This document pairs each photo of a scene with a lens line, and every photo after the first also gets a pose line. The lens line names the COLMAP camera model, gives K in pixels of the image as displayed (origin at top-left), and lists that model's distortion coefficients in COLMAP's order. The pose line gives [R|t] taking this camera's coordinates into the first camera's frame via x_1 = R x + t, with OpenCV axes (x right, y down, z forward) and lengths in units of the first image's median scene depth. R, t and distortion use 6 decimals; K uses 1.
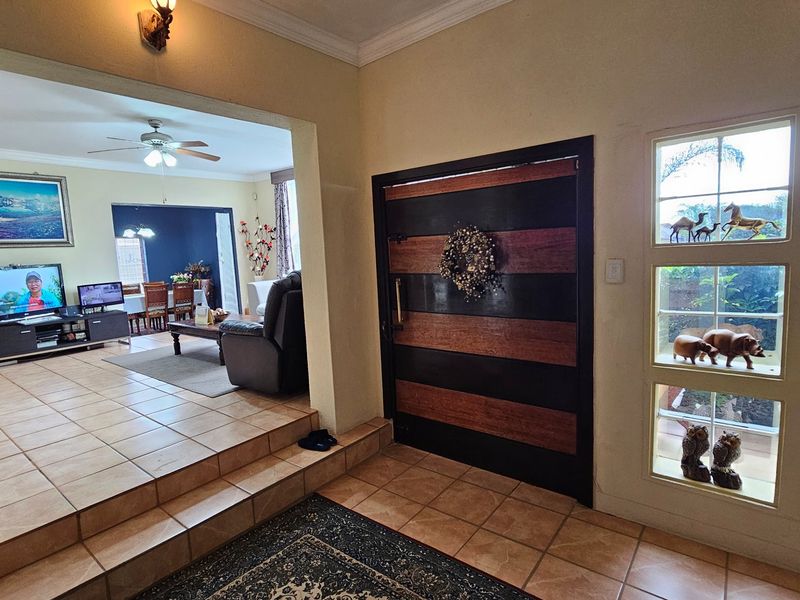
lens RADIAL K [[436.1, 0, 402.4], [0, 436.1, 297.5], [0, 0, 1]] dist [-0.002965, -0.001742]
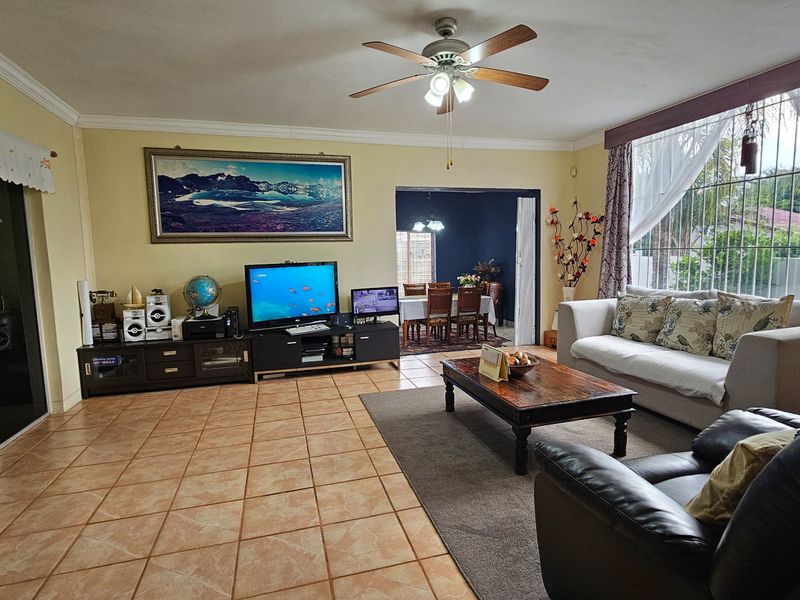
lens RADIAL K [[436.1, 0, 402.4], [0, 436.1, 297.5], [0, 0, 1]] dist [-0.002965, -0.001742]
pose [[0.809570, 0.088106, -0.580373, -0.175382], [-0.083325, 0.995909, 0.034957, -0.043986], [0.581079, 0.020059, 0.813600, 0.355483]]
